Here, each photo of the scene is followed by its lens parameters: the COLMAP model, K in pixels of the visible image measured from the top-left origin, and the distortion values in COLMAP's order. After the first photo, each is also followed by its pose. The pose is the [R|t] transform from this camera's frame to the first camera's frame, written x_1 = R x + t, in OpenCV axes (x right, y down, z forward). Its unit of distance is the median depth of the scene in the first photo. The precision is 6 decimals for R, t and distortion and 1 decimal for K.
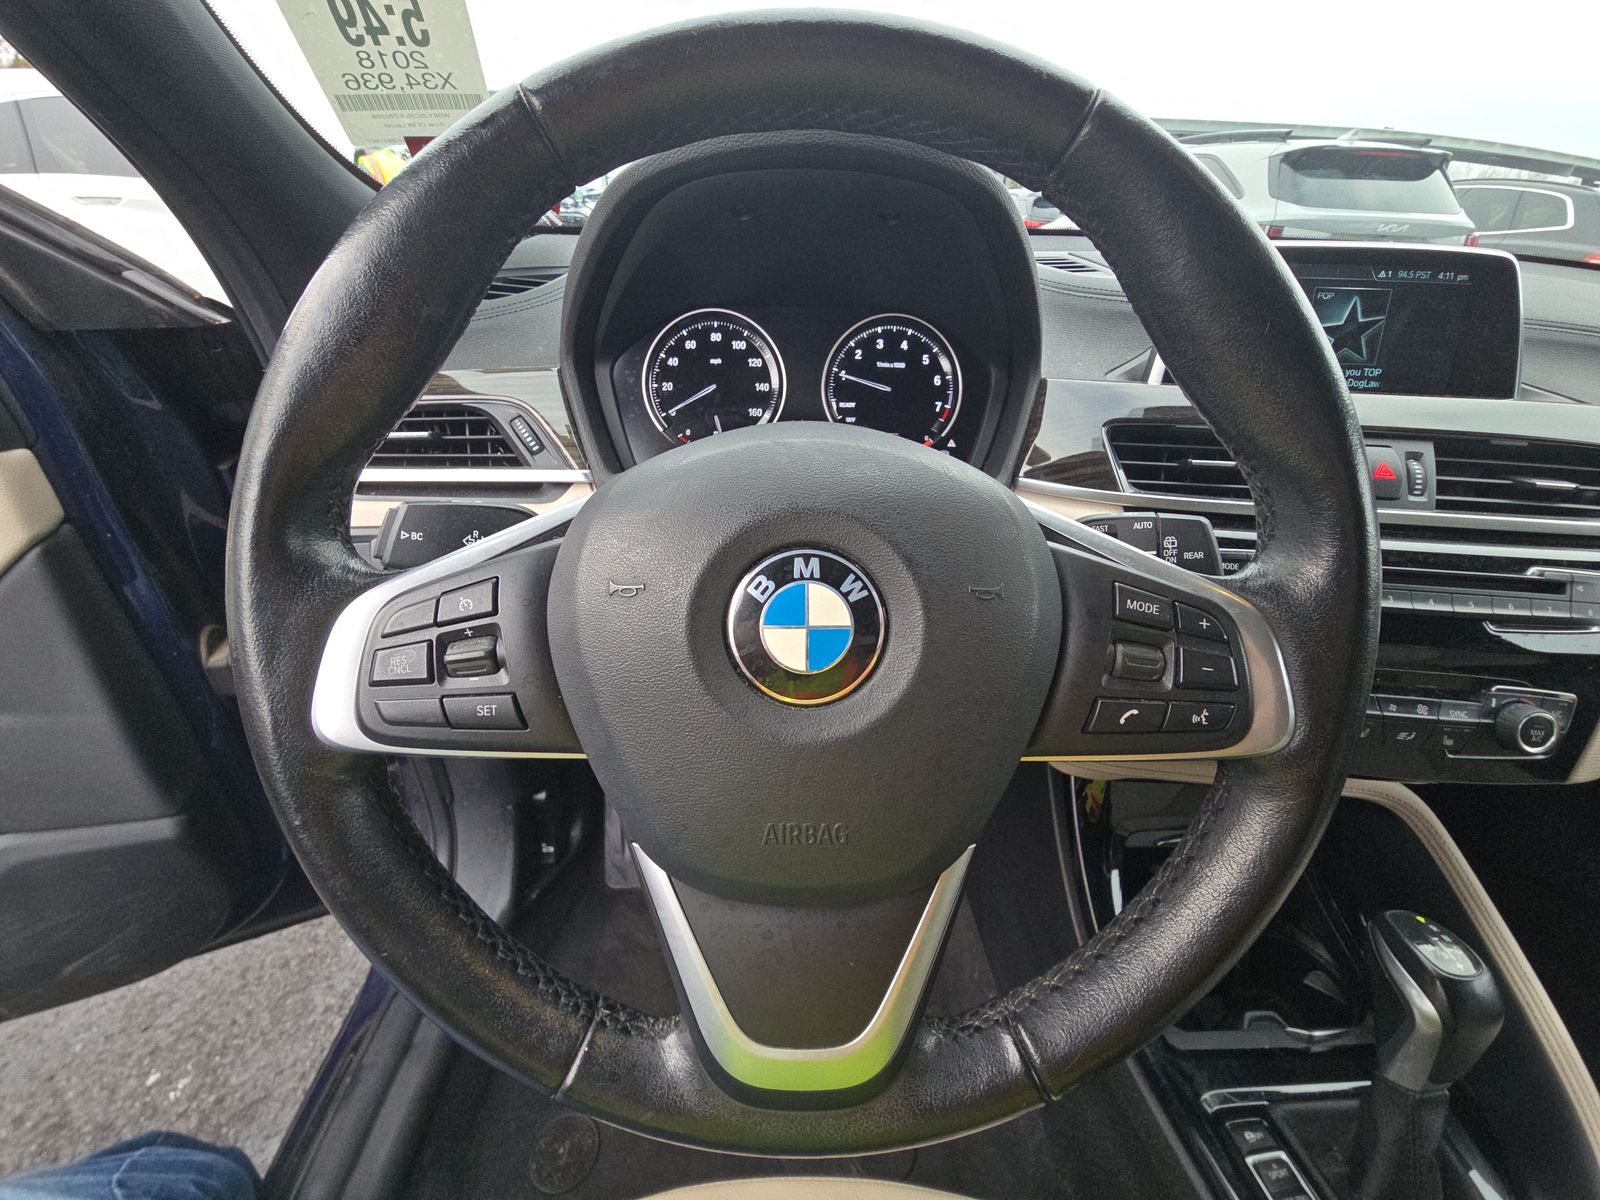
lens RADIAL K [[644.0, 0, 805.5], [0, 644.0, 596.0], [0, 0, 1]] dist [0.012662, -0.000310]
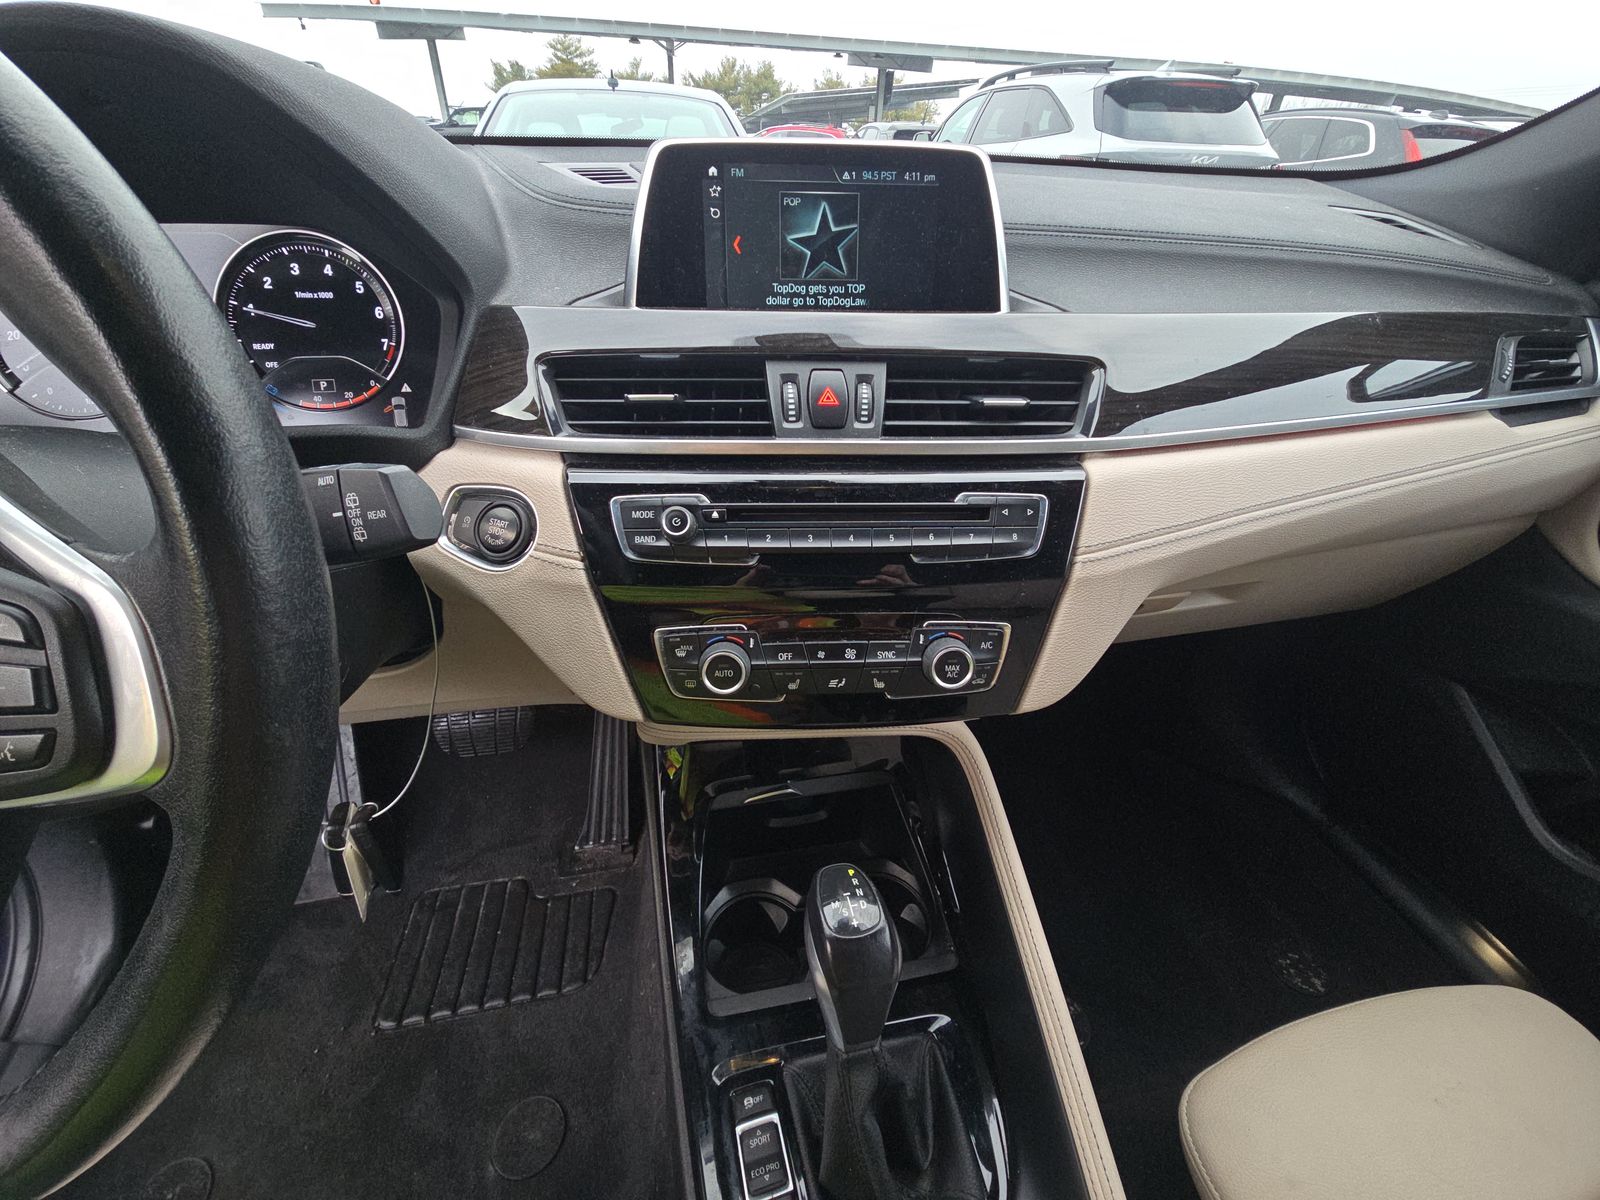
lens RADIAL K [[644.0, 0, 790.2], [0, 644.0, 600.8], [0, 0, 1]] dist [0.012662, -0.000310]
pose [[0.991116, -0.083253, 0.103725, 0.658411], [0.076082, 0.994551, 0.071277, 0.022455], [-0.109094, -0.062752, 0.992049, 0.080719]]
